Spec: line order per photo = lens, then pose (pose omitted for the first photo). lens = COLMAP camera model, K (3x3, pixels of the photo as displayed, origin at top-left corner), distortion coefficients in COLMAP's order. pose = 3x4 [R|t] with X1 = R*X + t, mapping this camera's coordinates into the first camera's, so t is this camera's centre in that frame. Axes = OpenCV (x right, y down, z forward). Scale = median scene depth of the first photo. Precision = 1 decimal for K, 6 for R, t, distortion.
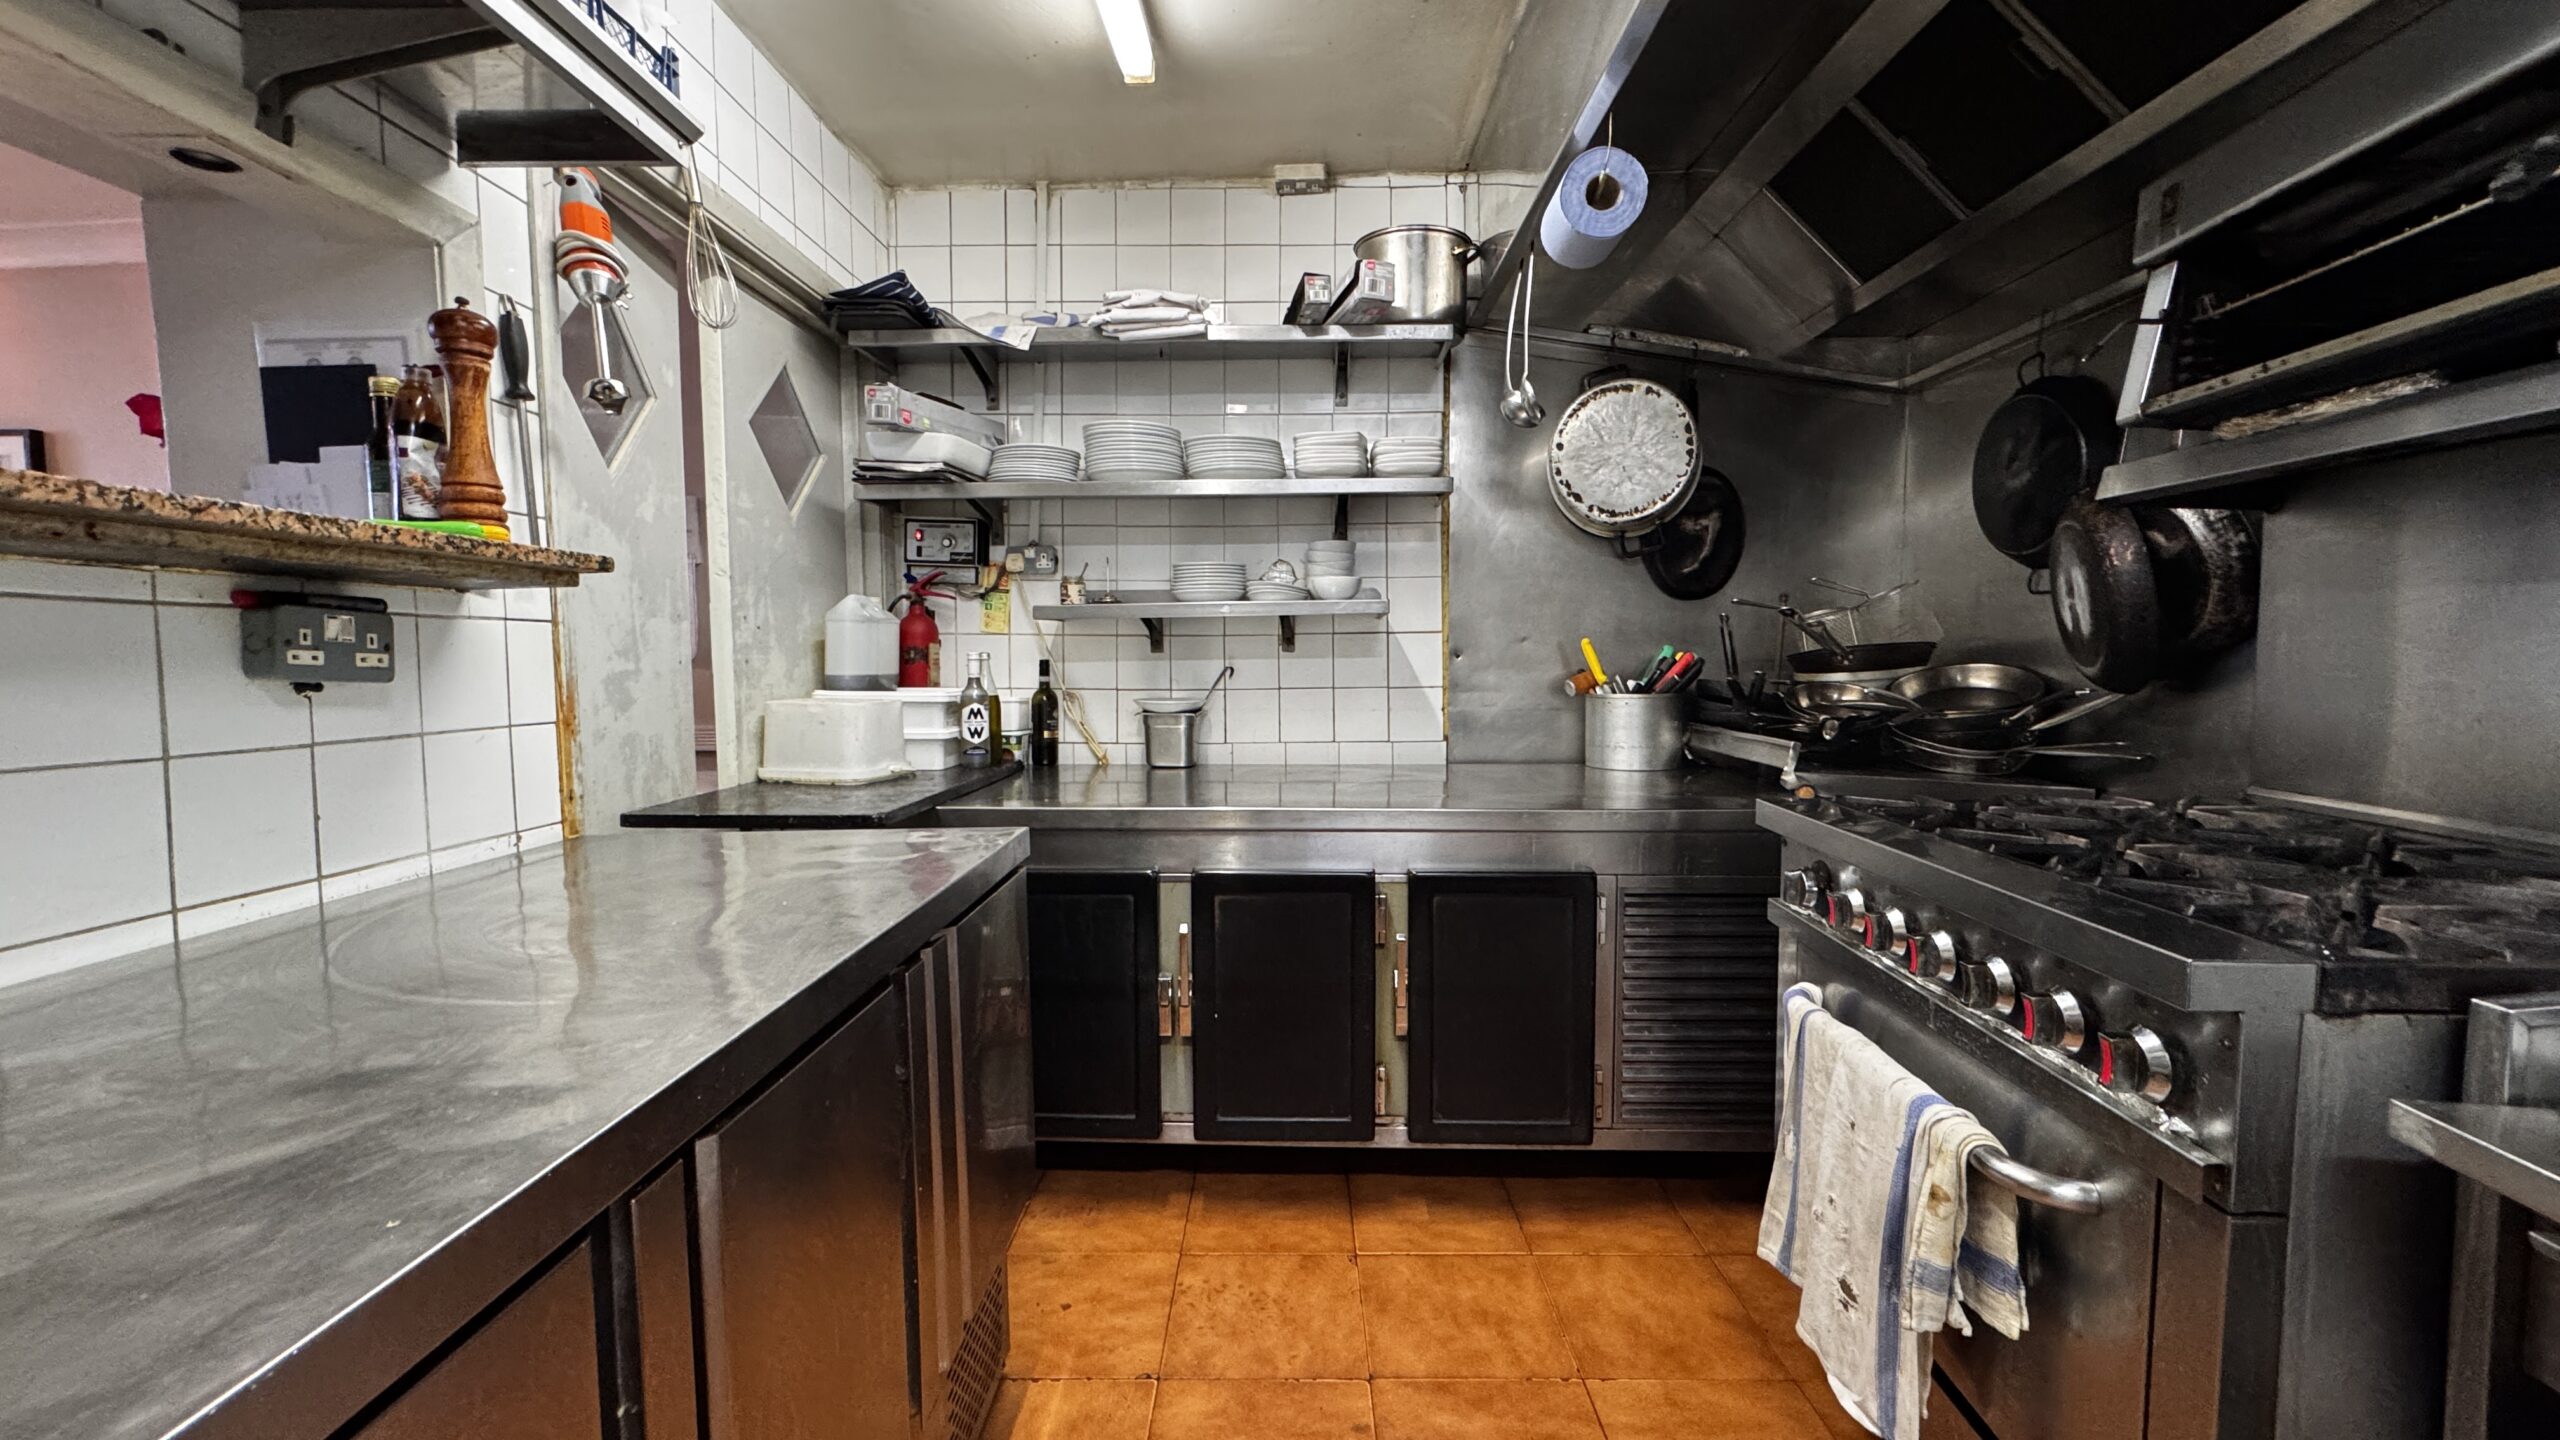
lens RADIAL K [[1026.0, 0, 1271.5], [0, 1026.0, 722.8], [0, 0, 1]] dist [-0.002365, -0.000386]
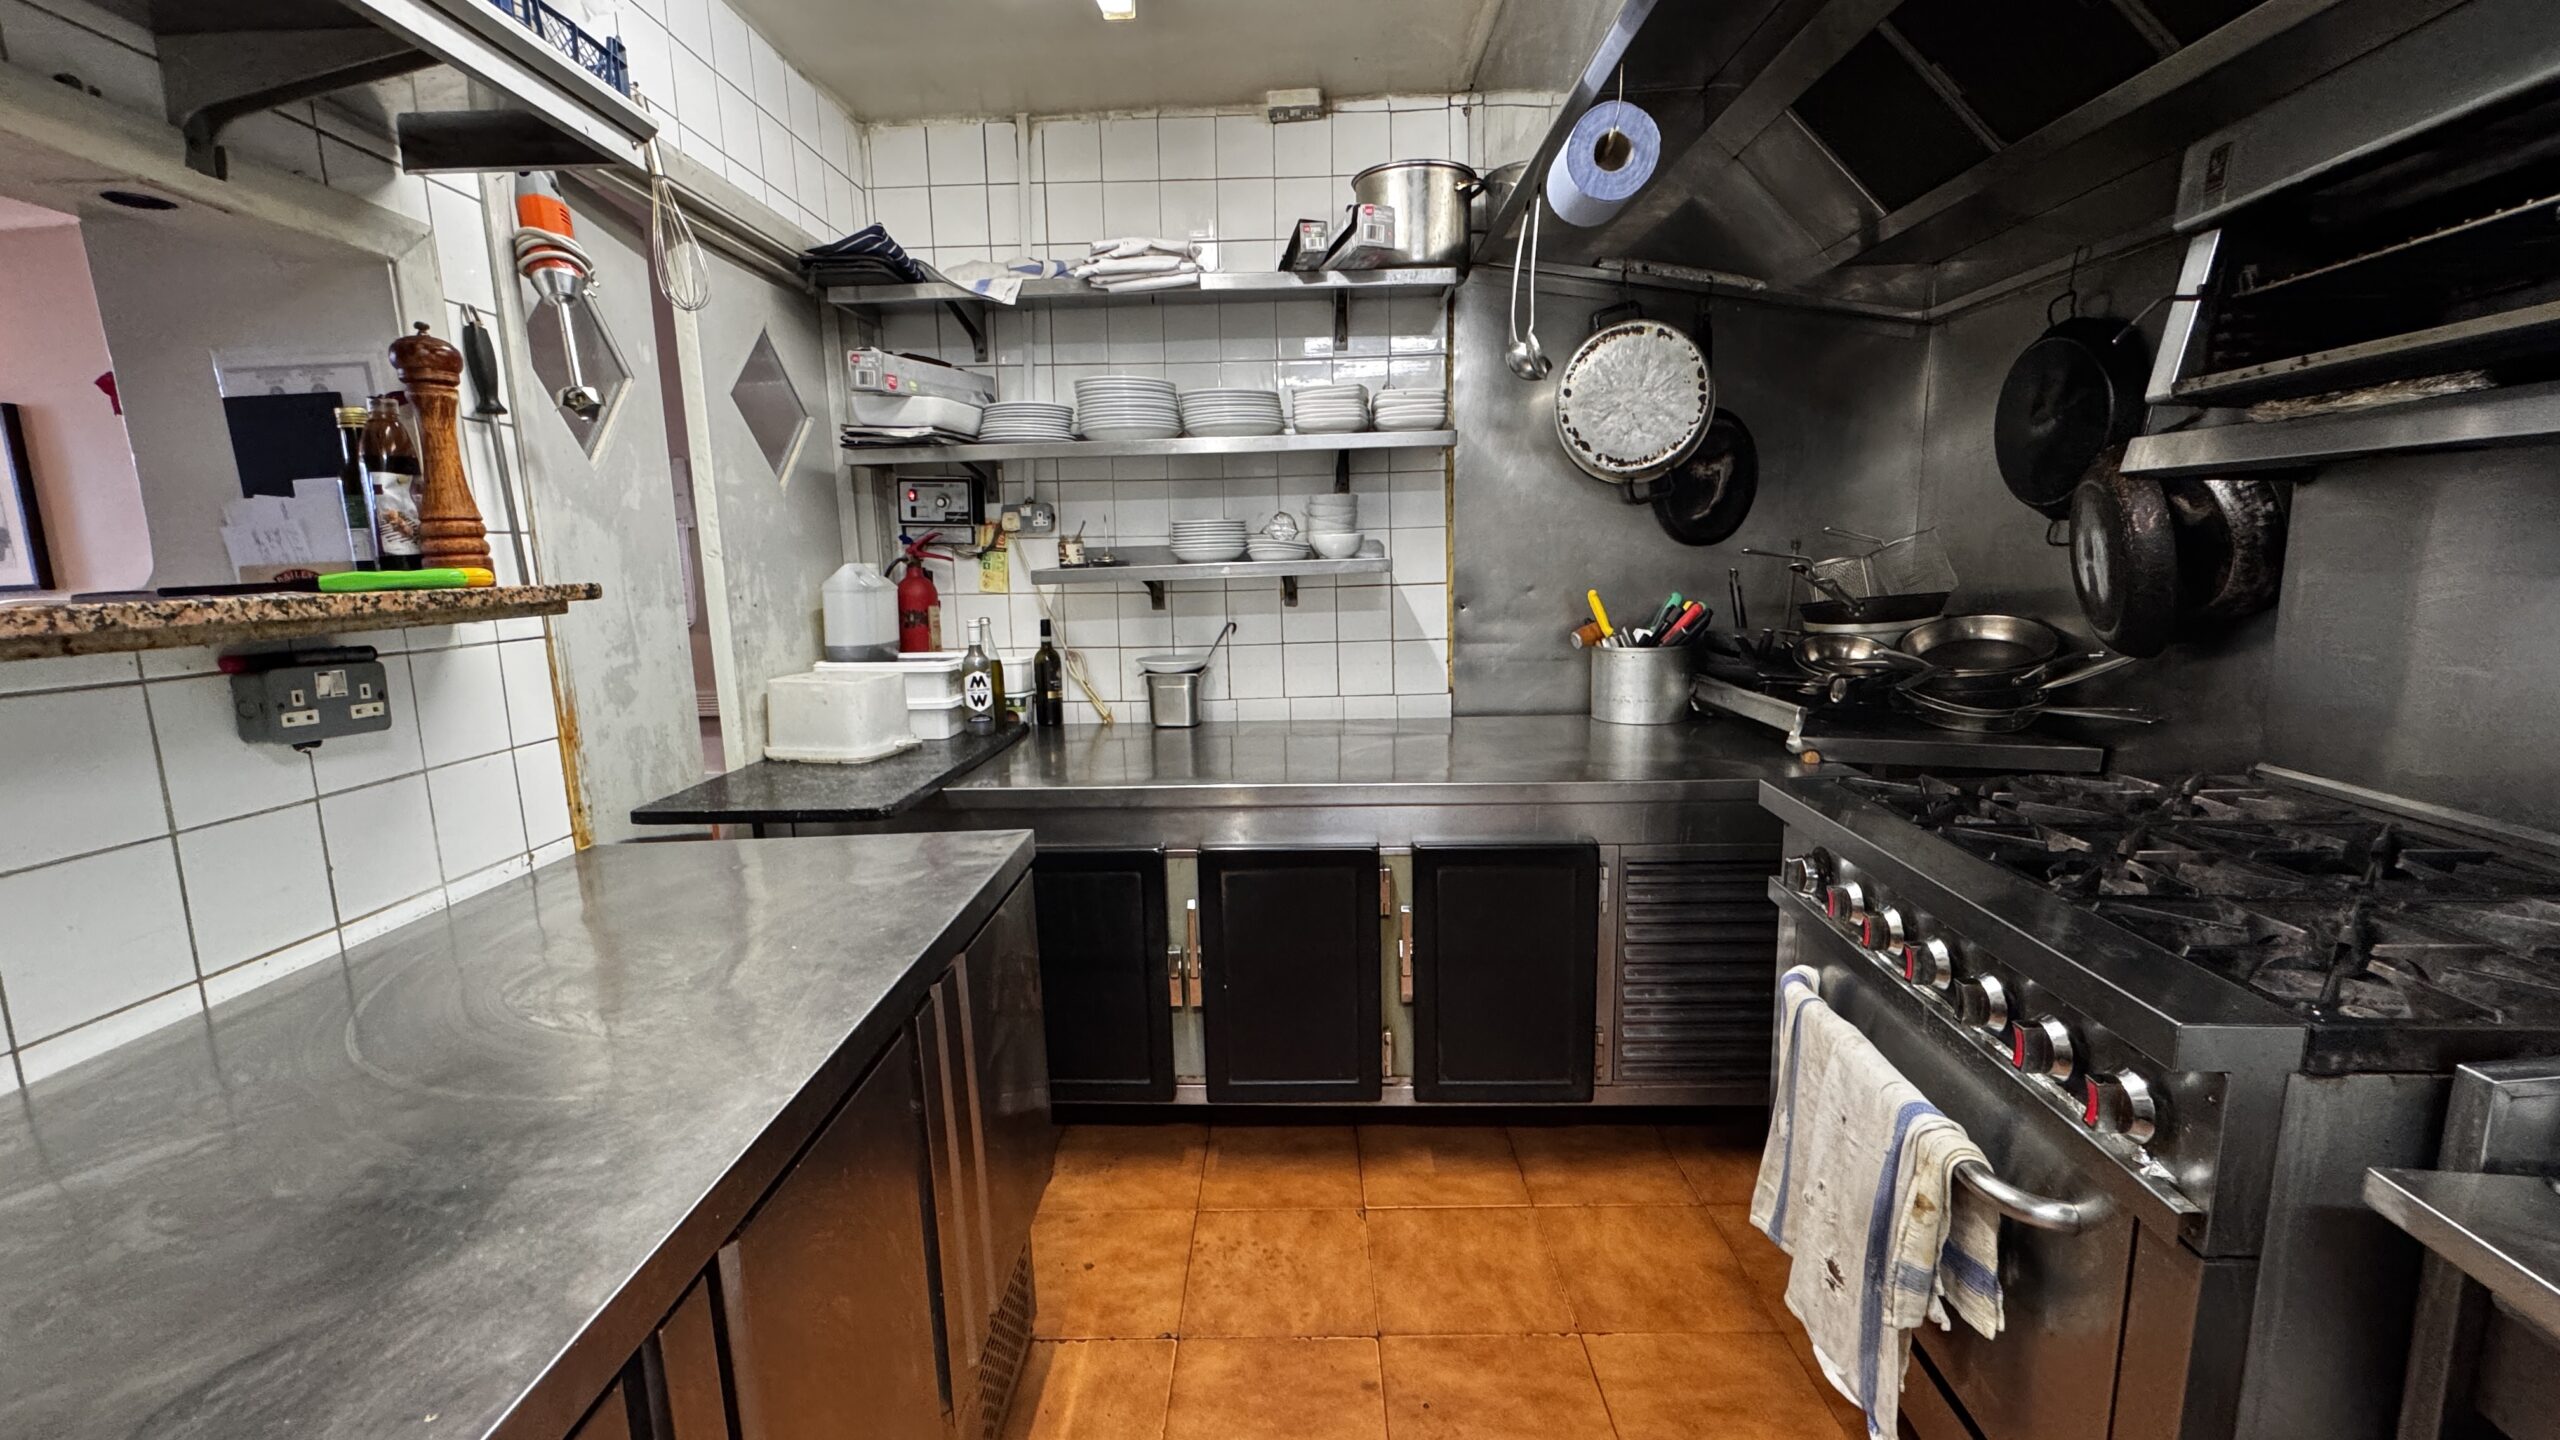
lens RADIAL K [[1026.0, 0, 1271.9], [0, 1026.0, 722.6], [0, 0, 1]] dist [-0.002365, -0.000386]
pose [[0.999769, -0.019268, -0.009537, 0.007880], [0.020097, 0.995162, 0.096172, -0.081407], [0.007638, -0.096342, 0.995319, 0.007720]]
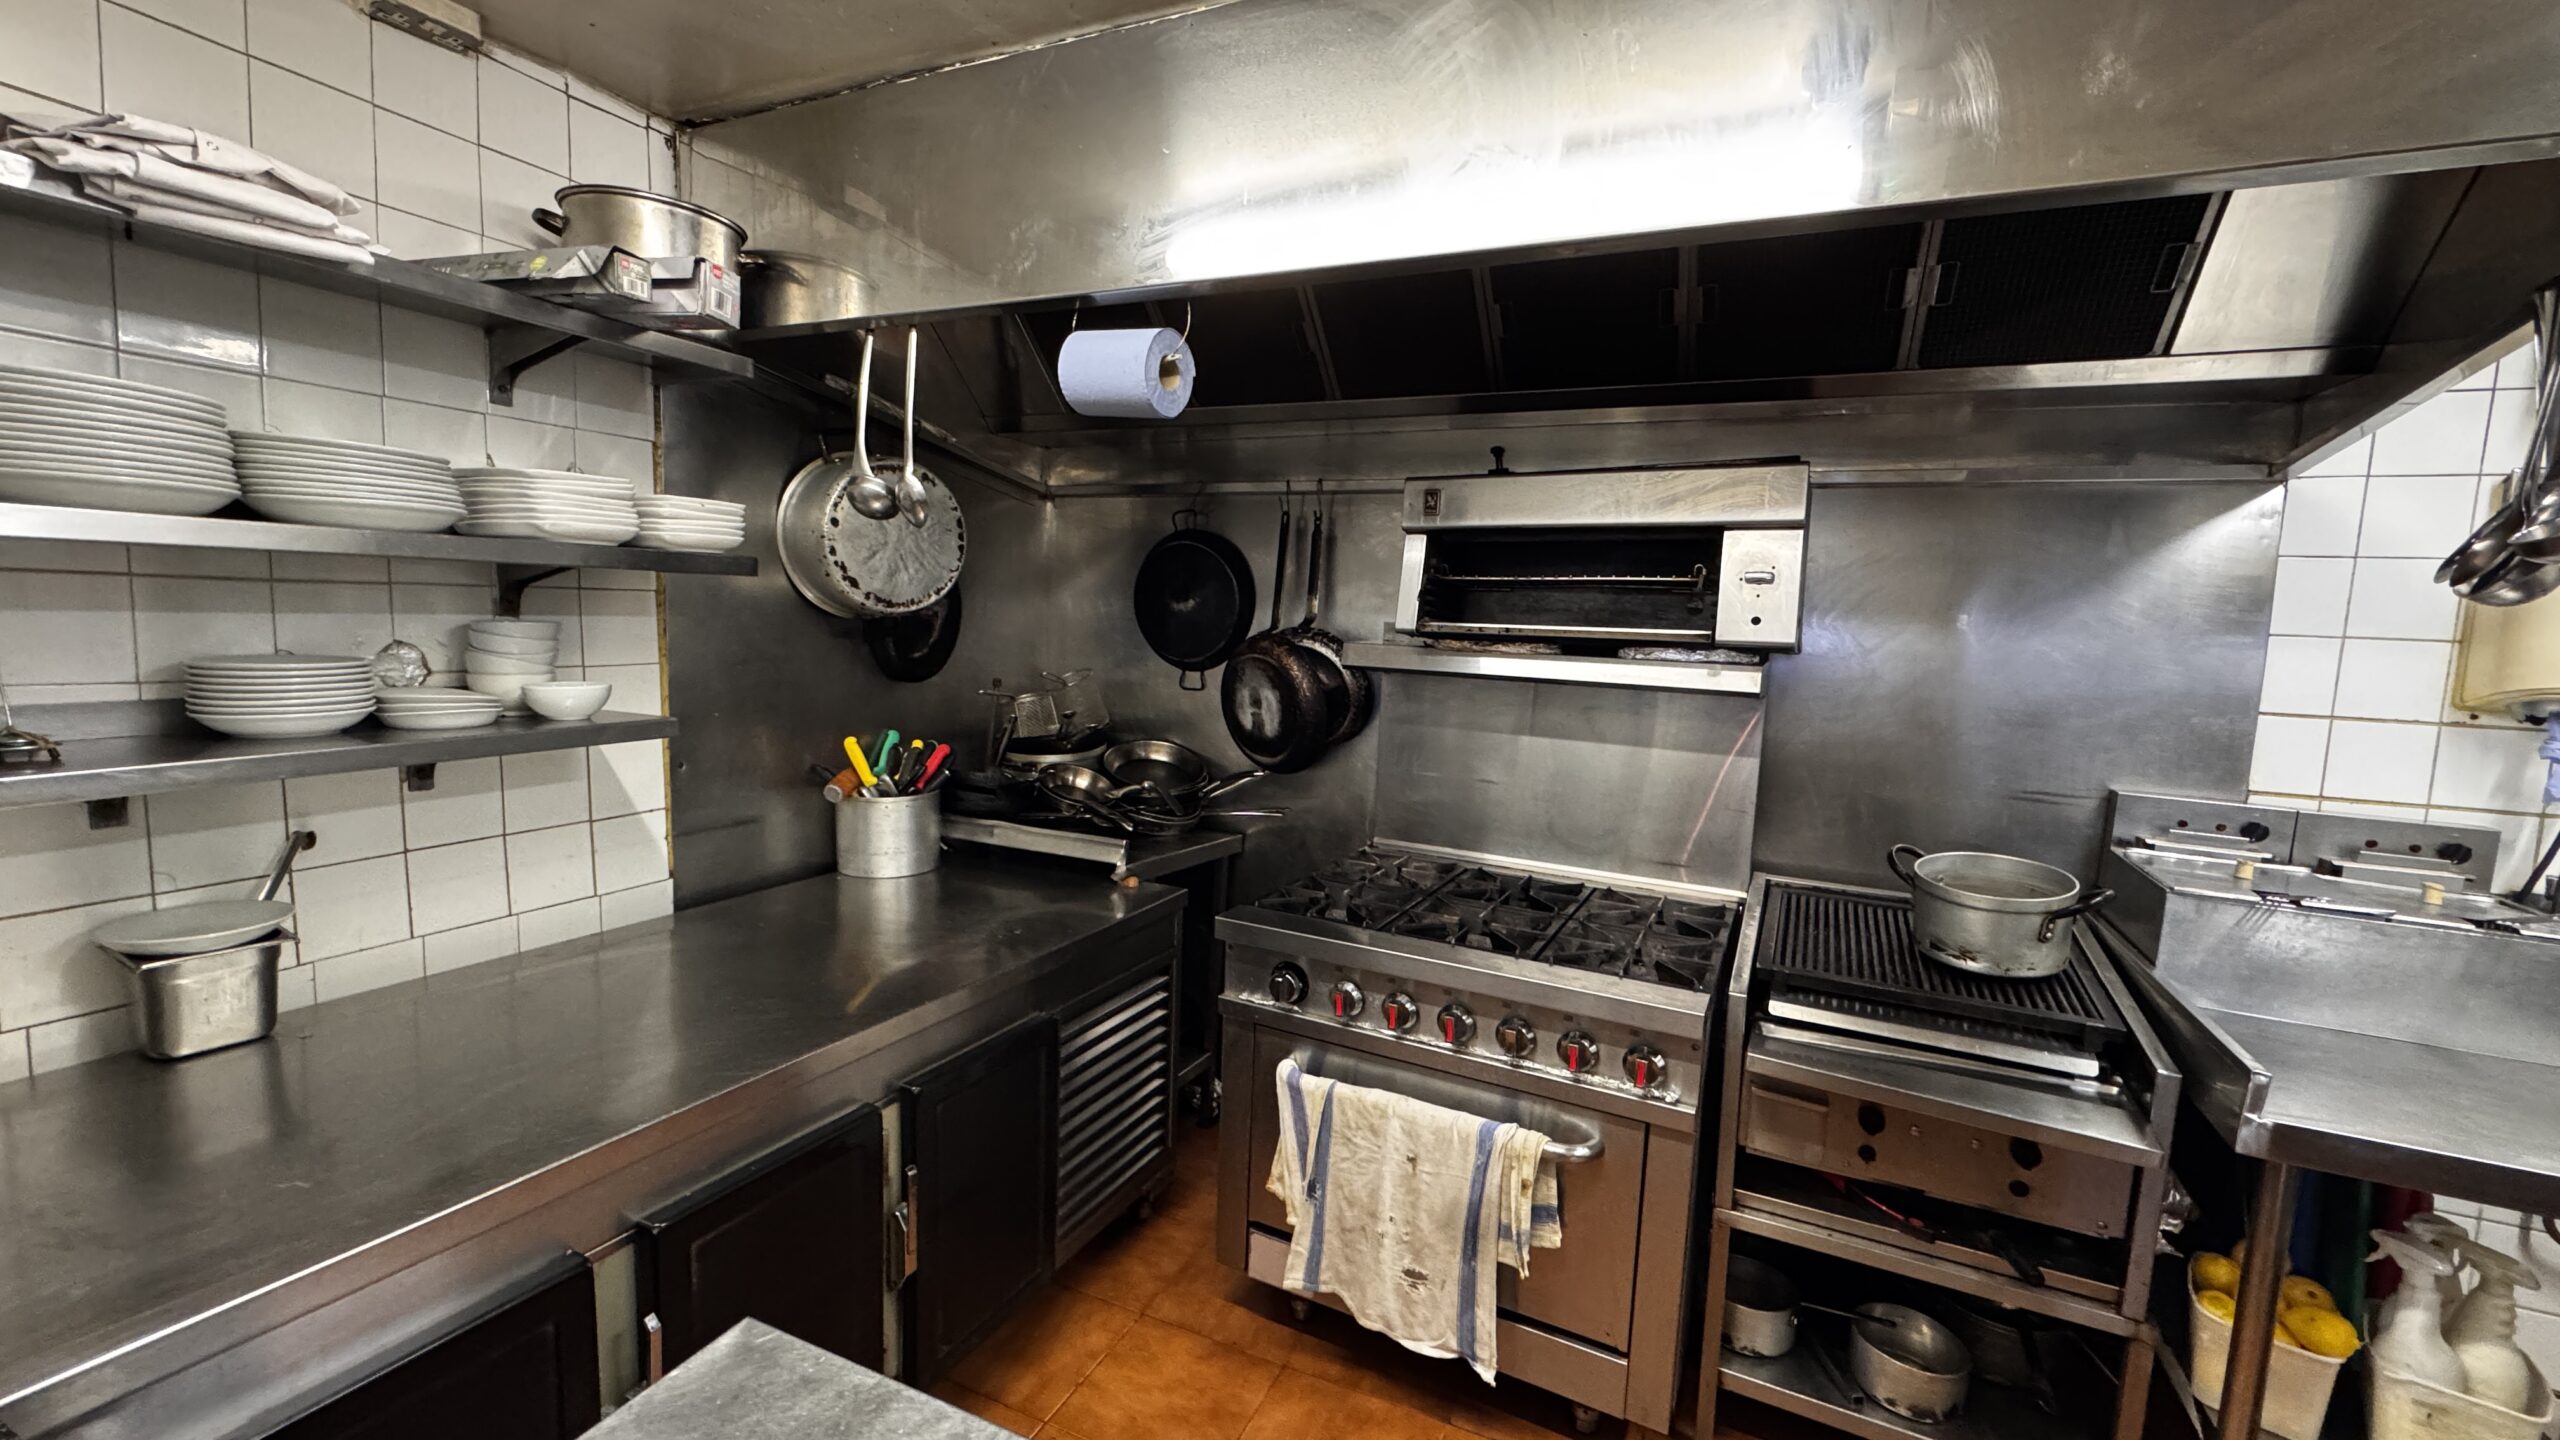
lens RADIAL K [[1026.0, 0, 1278.2], [0, 1026.0, 728.2], [0, 0, 1]] dist [-0.002365, -0.000386]
pose [[0.398647, -0.083678, 0.913279, -0.515461], [0.026985, 0.996468, 0.079521, -0.217258], [-0.916707, -0.007056, 0.399497, 0.440336]]
